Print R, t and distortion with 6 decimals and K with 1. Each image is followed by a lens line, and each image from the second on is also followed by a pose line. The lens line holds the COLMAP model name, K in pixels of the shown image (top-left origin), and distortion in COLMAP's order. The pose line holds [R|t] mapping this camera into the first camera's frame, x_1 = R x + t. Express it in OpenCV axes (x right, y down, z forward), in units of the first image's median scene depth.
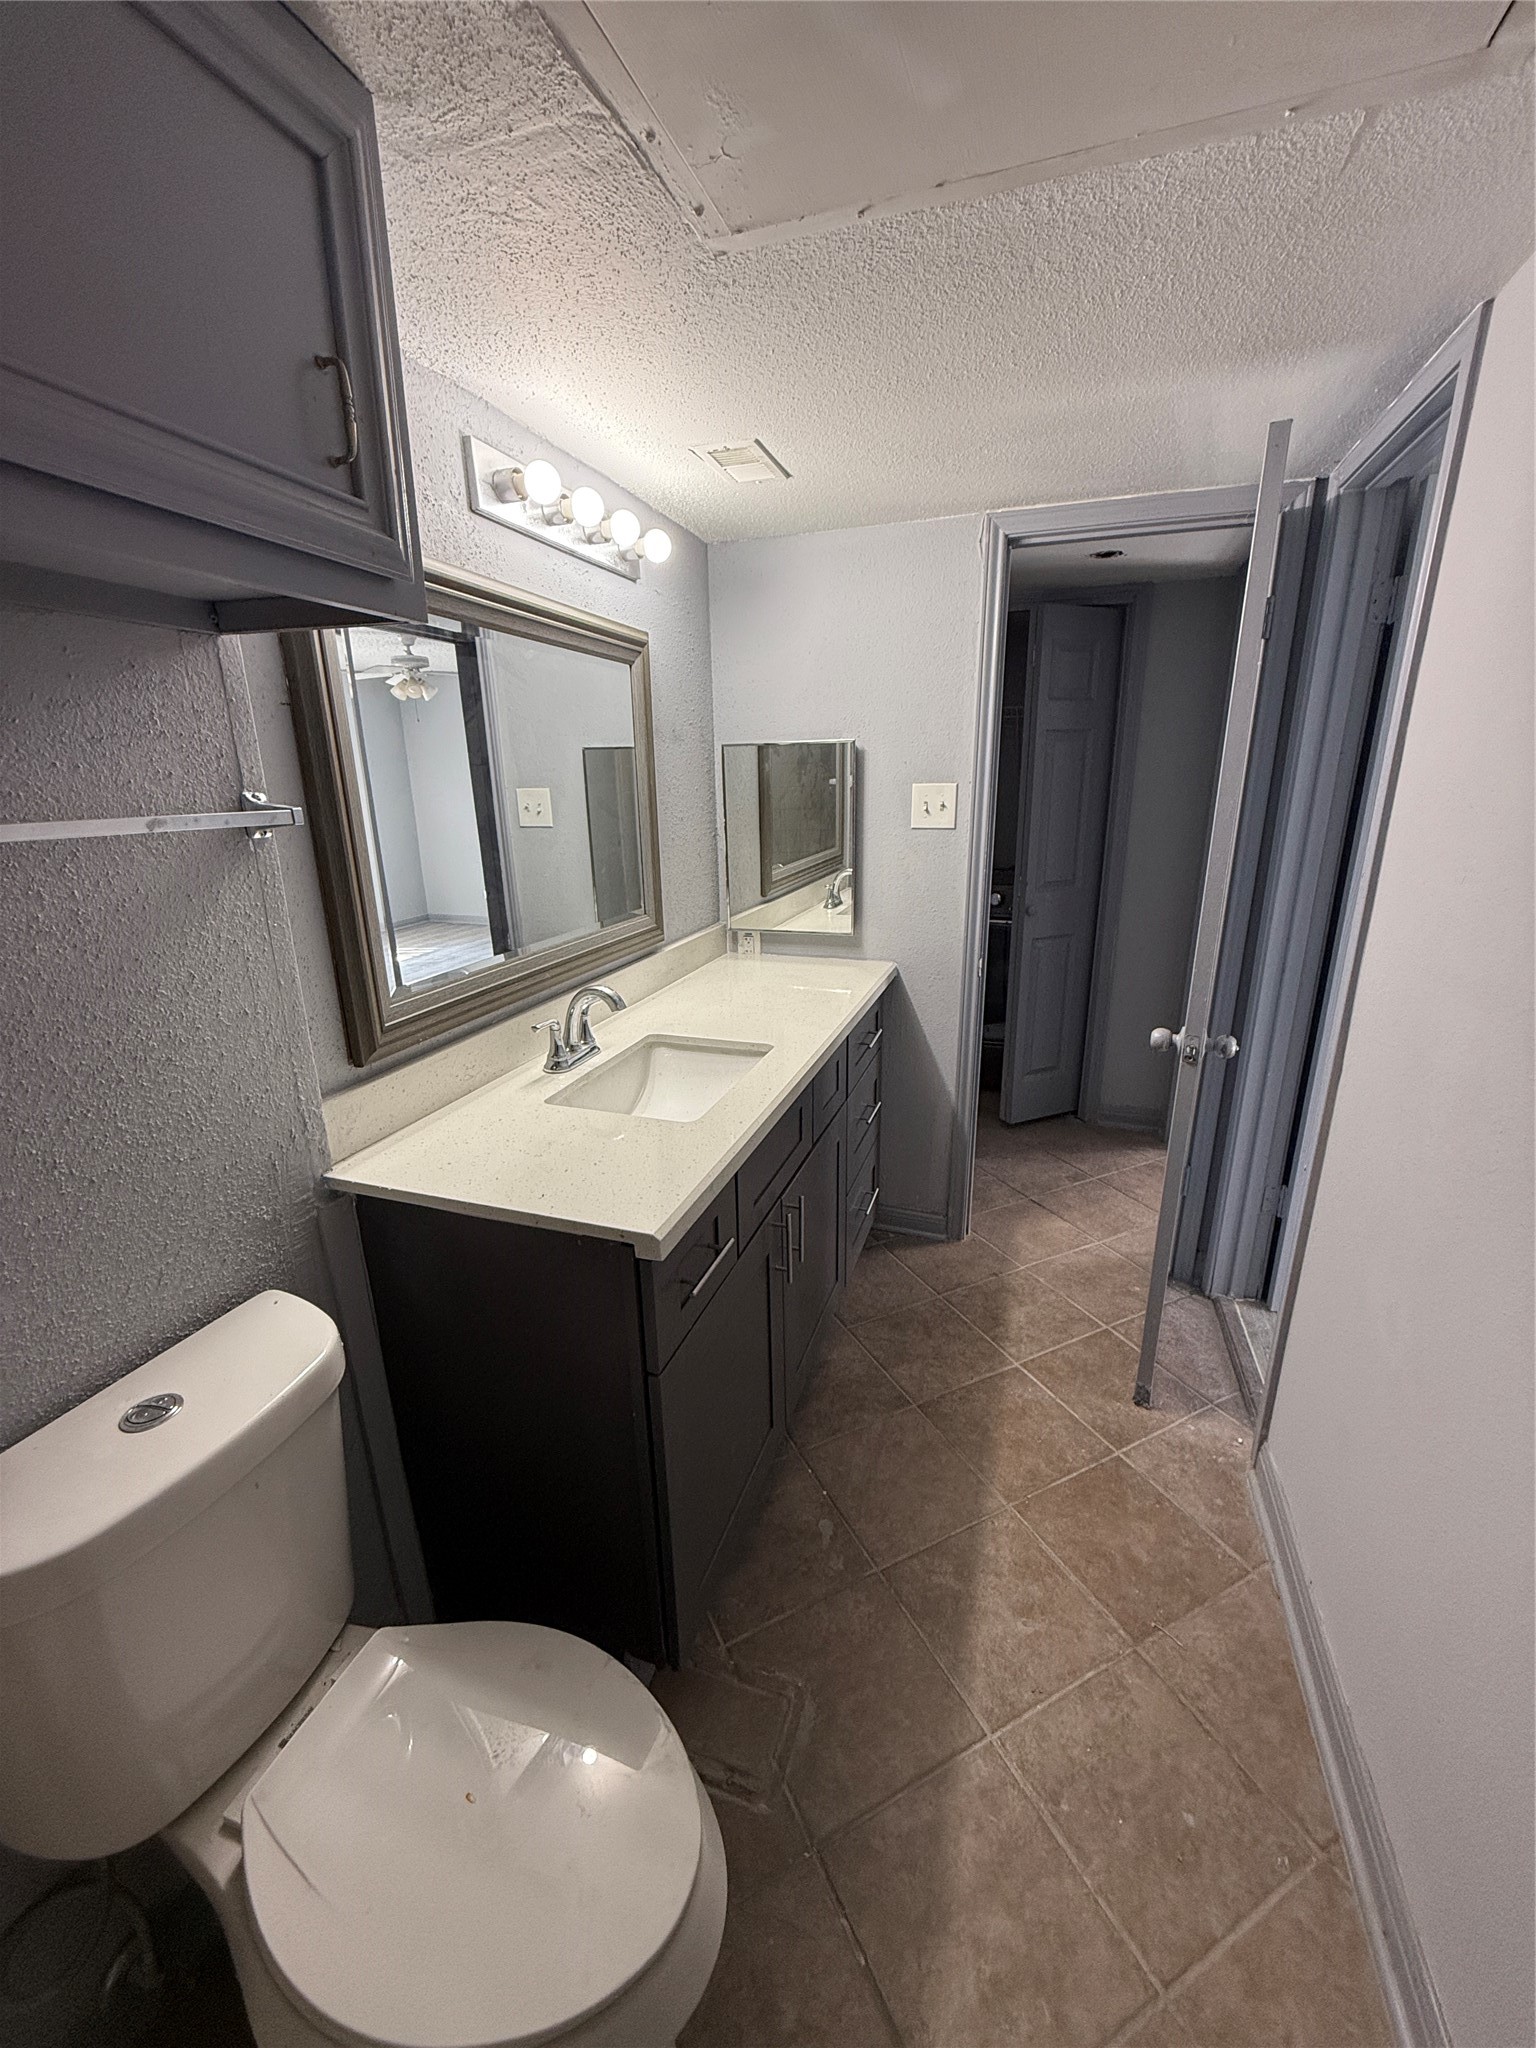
lens RADIAL K [[818.2, 0, 768.0], [0, 818.2, 1024.0], [0, 0, 1]] dist [0.001589, -0.000293]
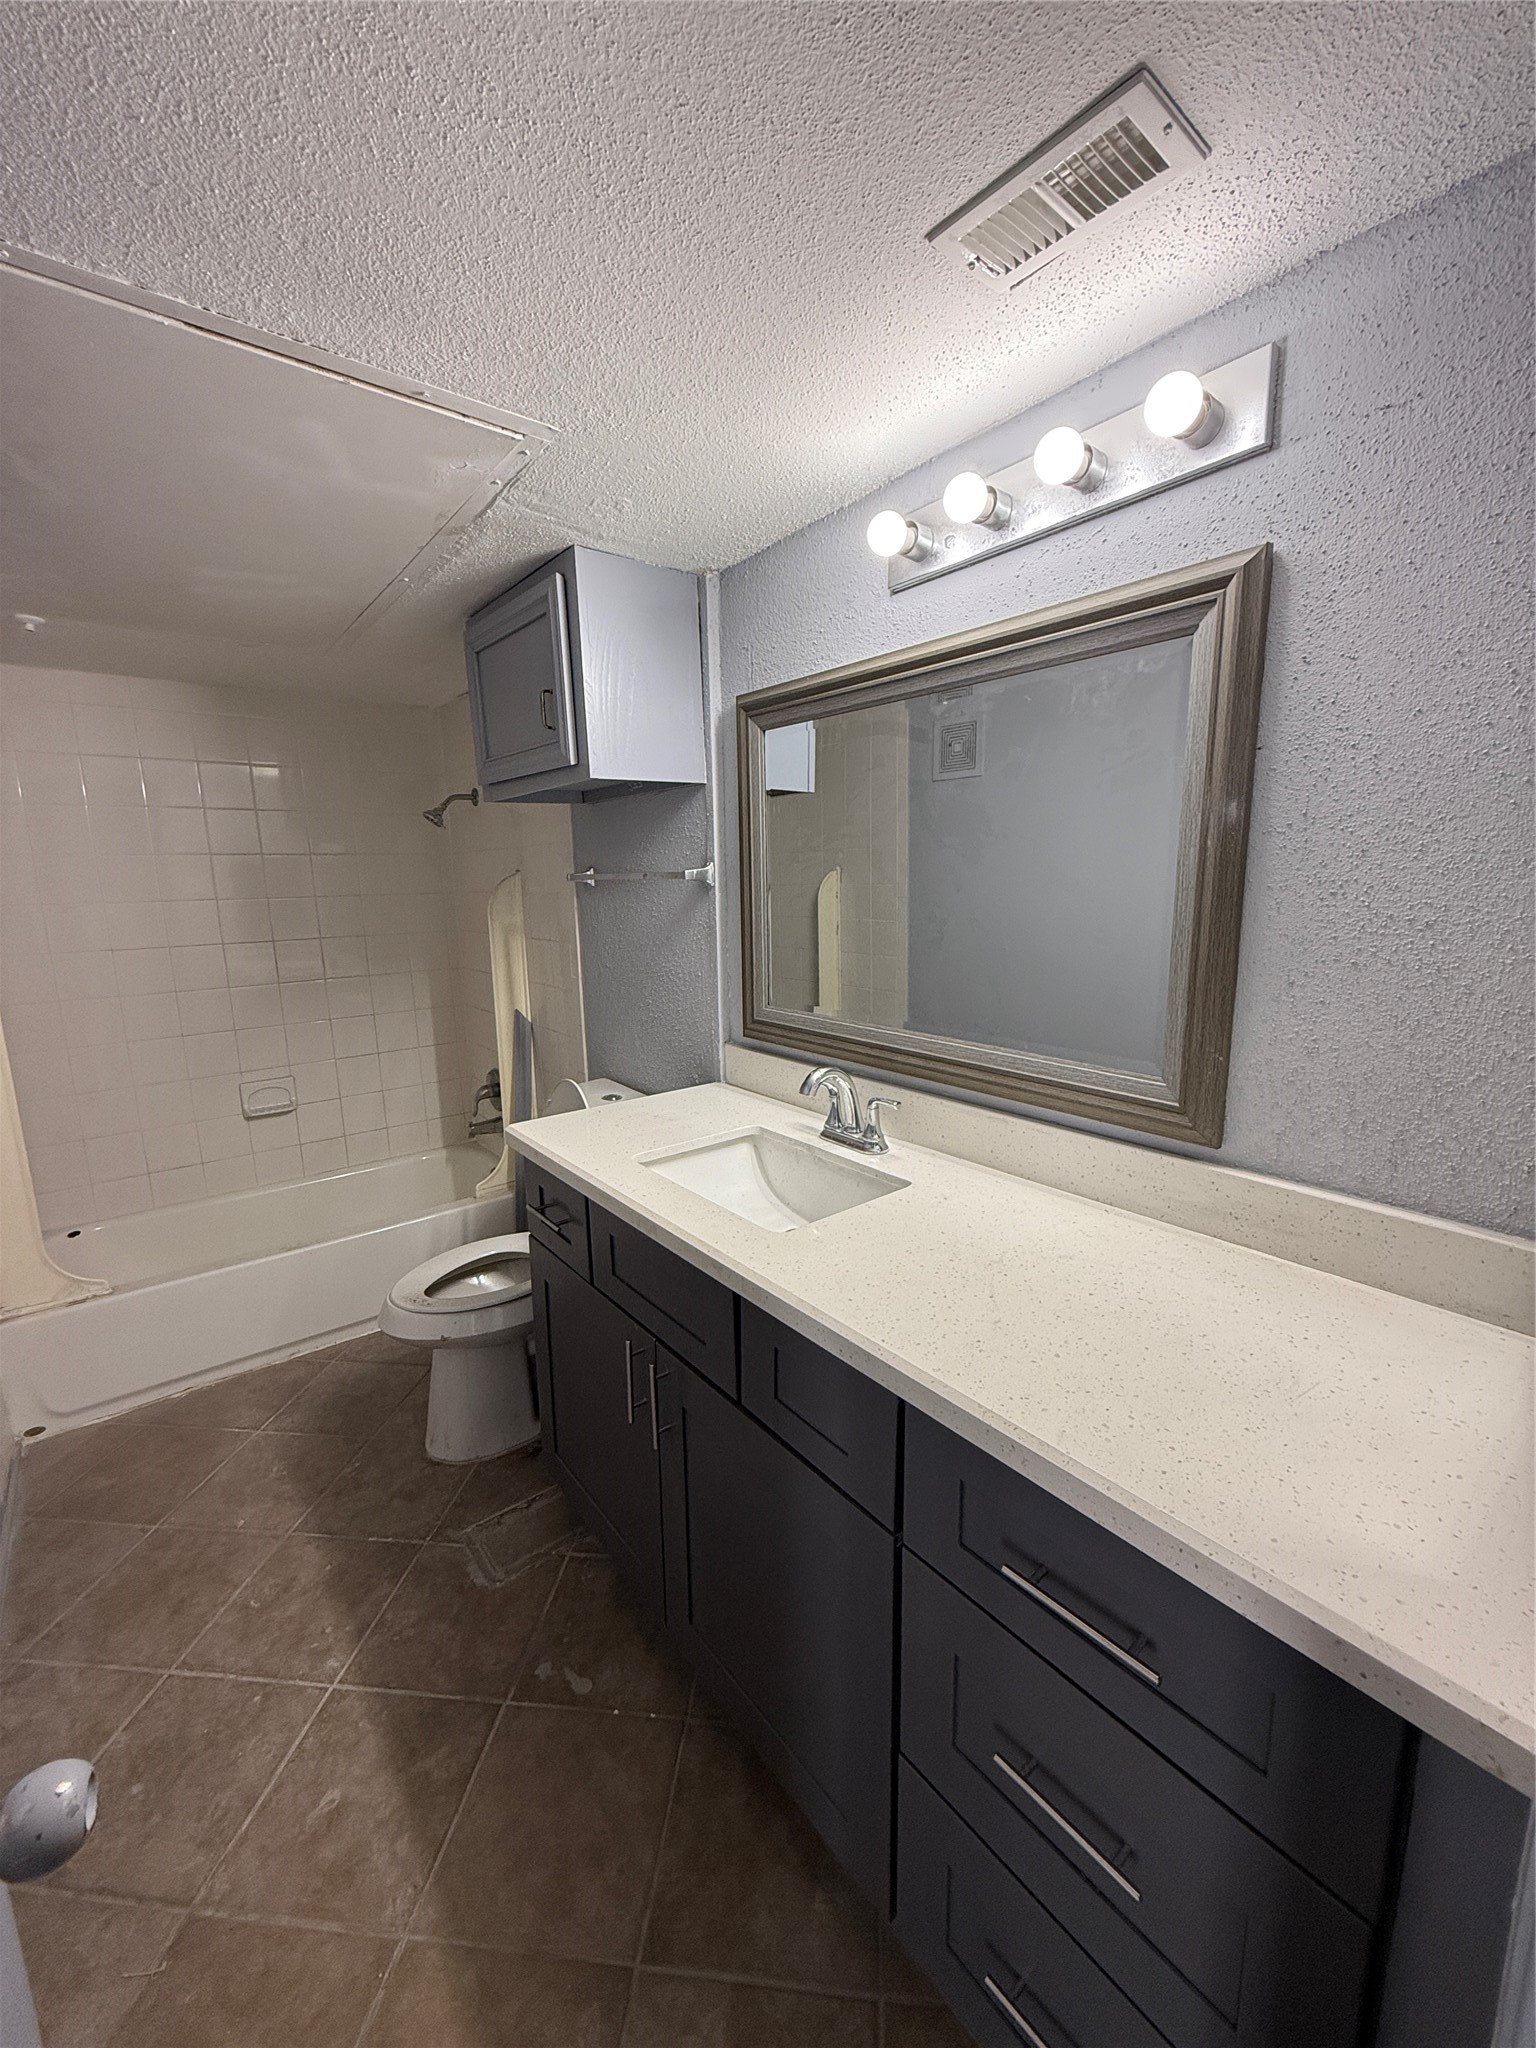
lens RADIAL K [[818.2, 0, 768.0], [0, 818.2, 1024.0], [0, 0, 1]] dist [0.001589, -0.000293]
pose [[-0.532990, 0.172893, -0.828269, 0.607937], [-0.221310, 0.916337, 0.333690, -0.398750], [0.816666, 0.361158, -0.450136, 1.389996]]
